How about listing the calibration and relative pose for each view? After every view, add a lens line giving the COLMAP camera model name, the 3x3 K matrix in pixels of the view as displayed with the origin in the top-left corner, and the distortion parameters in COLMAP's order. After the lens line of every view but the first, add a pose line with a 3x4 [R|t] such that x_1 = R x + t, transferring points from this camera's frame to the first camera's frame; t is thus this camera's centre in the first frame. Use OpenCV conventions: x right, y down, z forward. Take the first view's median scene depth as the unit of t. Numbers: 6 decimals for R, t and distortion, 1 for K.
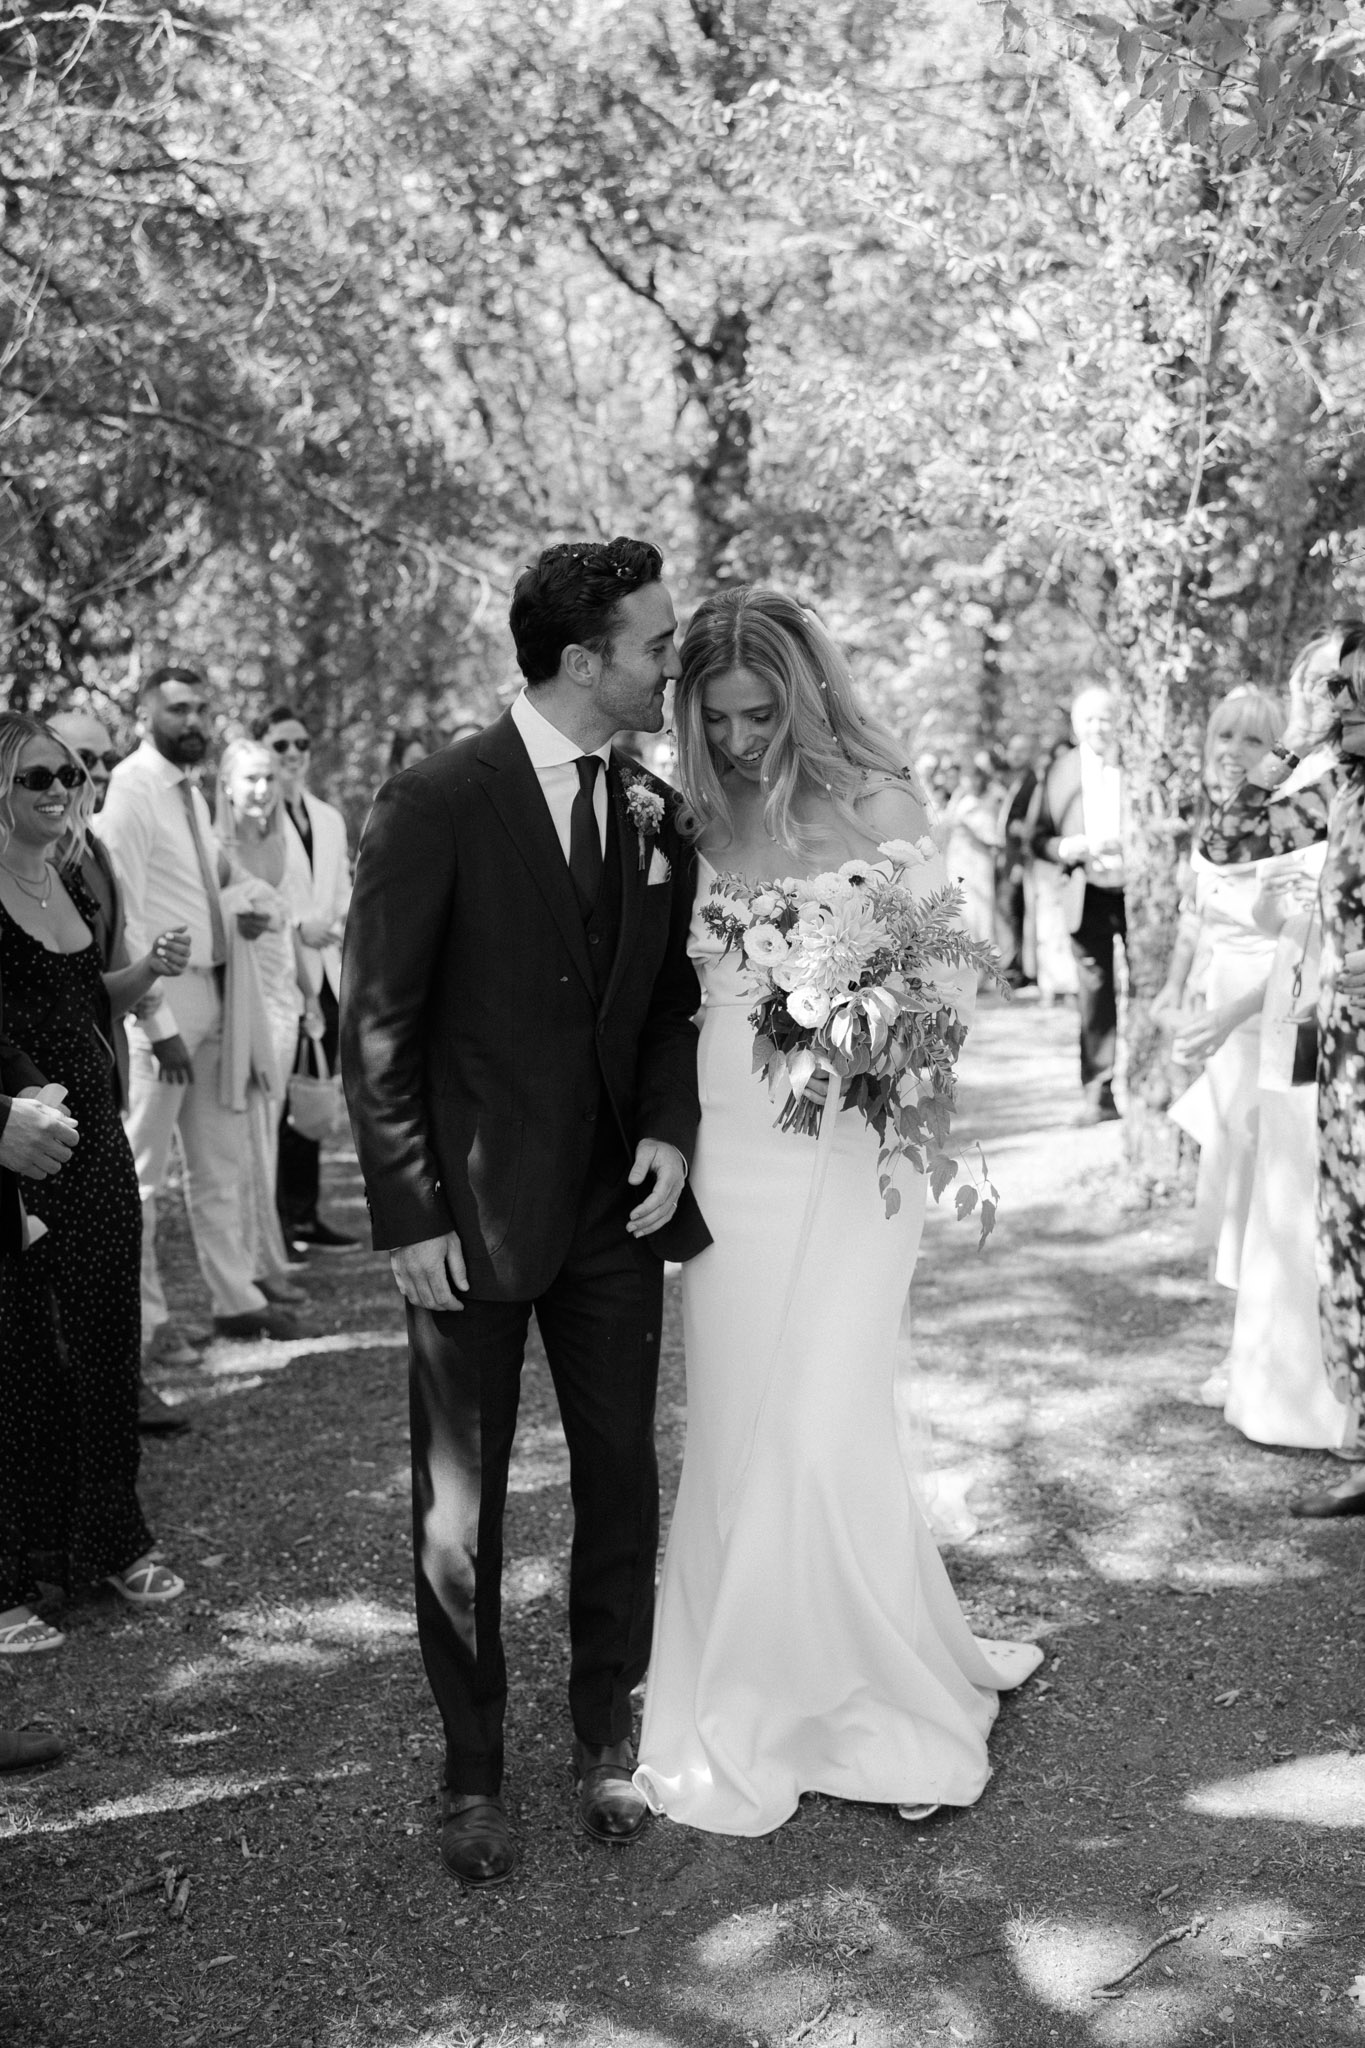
lens RADIAL K [[2223.6, 0, 682.5], [0, 2223.6, 1024.0], [0, 0, 1]] dist [0.019196, 0.018367]
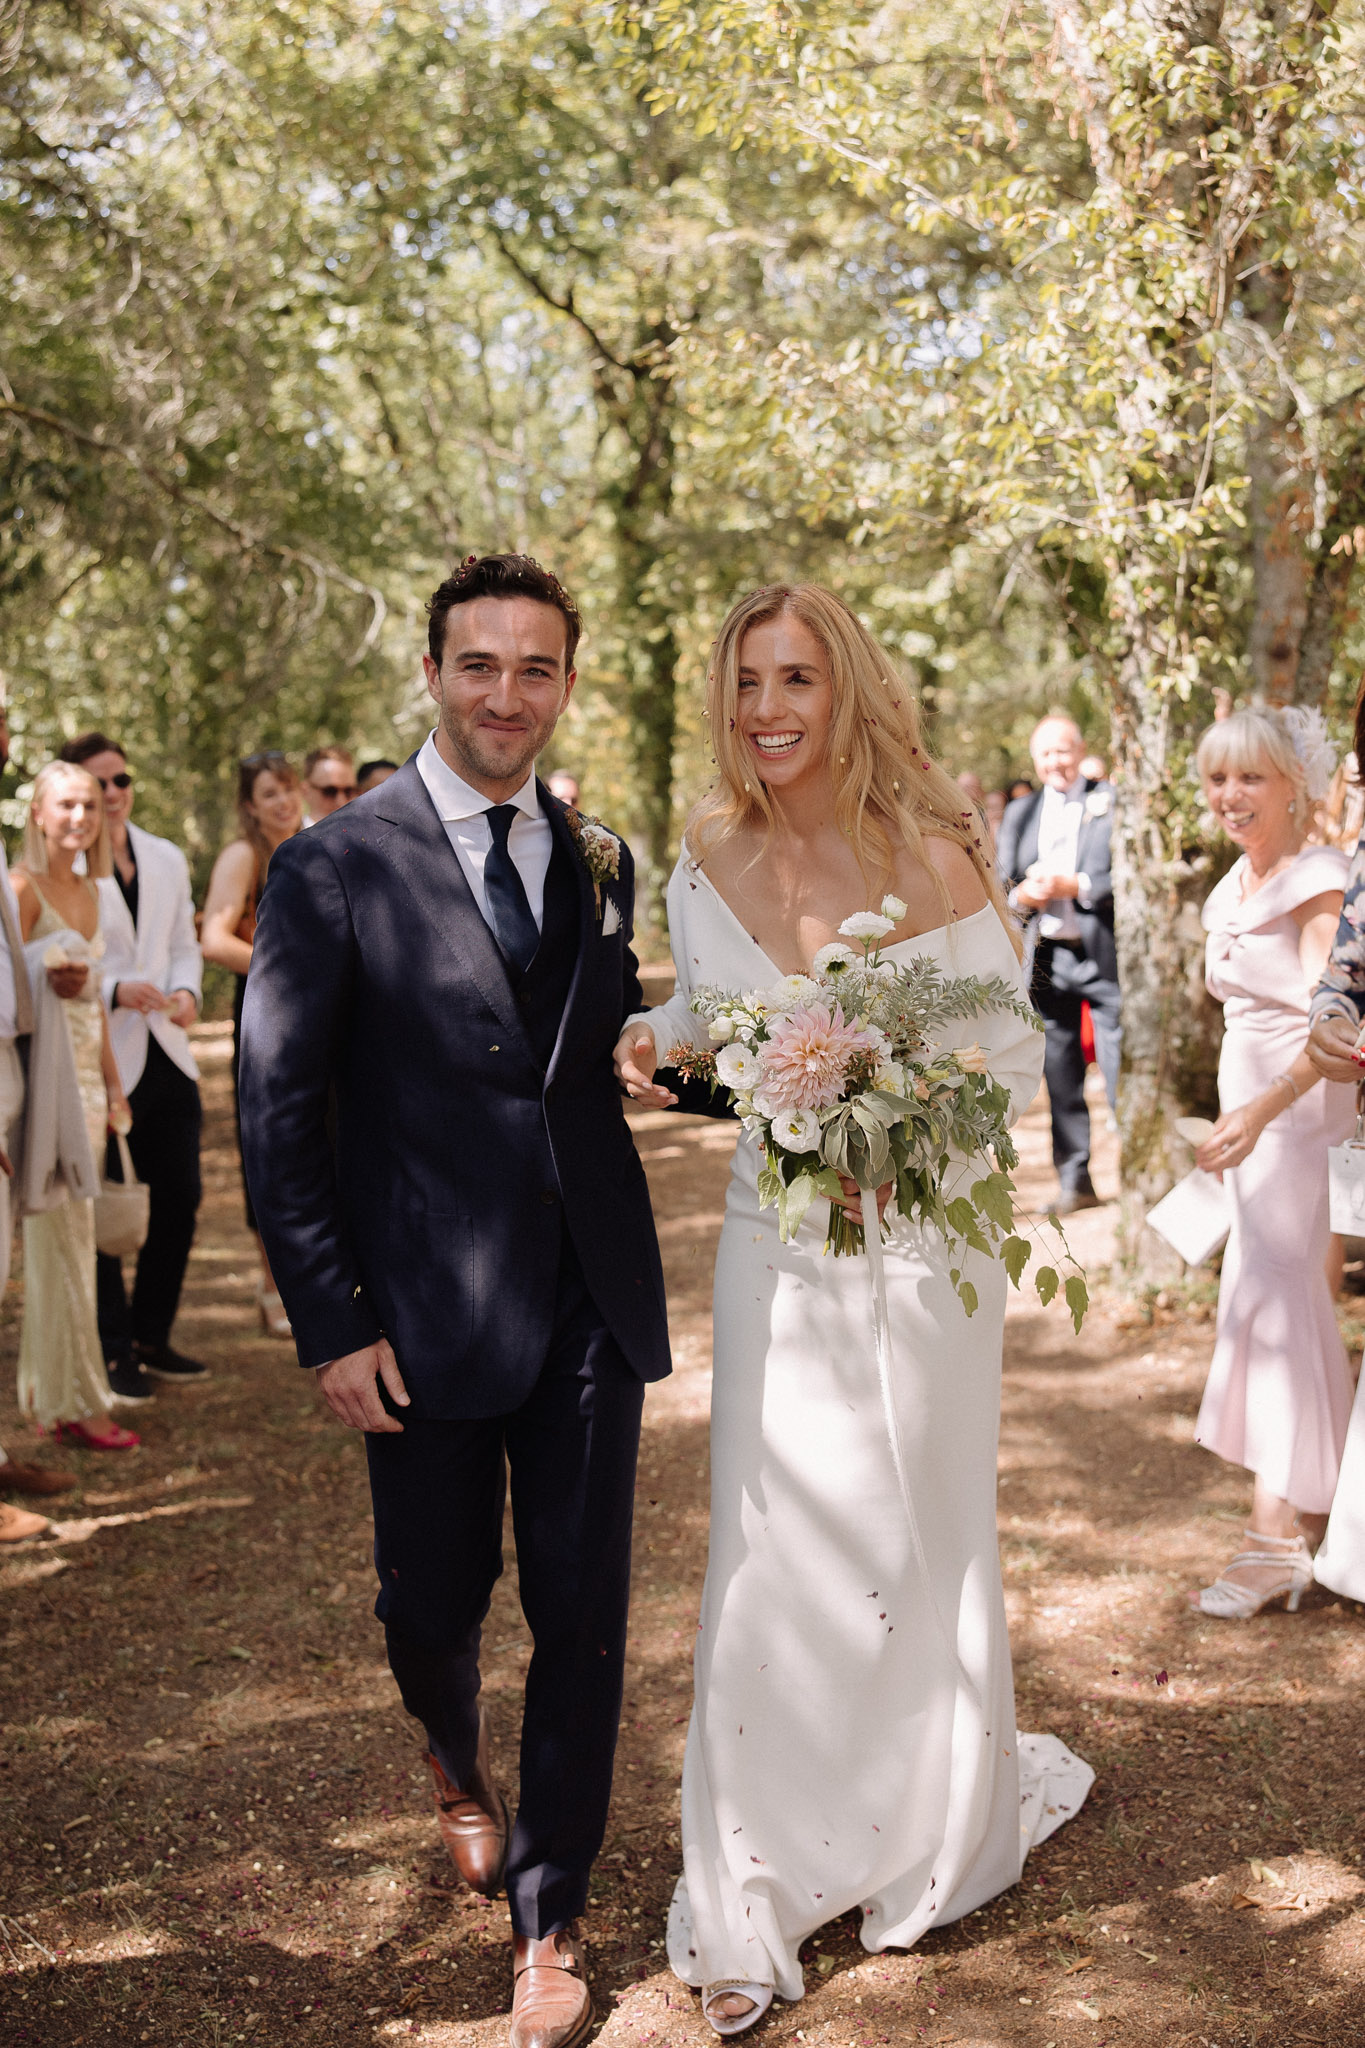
lens RADIAL K [[2223.6, 0, 682.5], [0, 2223.6, 1024.0], [0, 0, 1]] dist [0.019196, 0.018367]
pose [[0.999425, -0.000459, 0.033913, 0.002971], [0.001168, 0.999781, -0.020913, -0.008428], [-0.033896, 0.020941, 0.999206, 0.103920]]
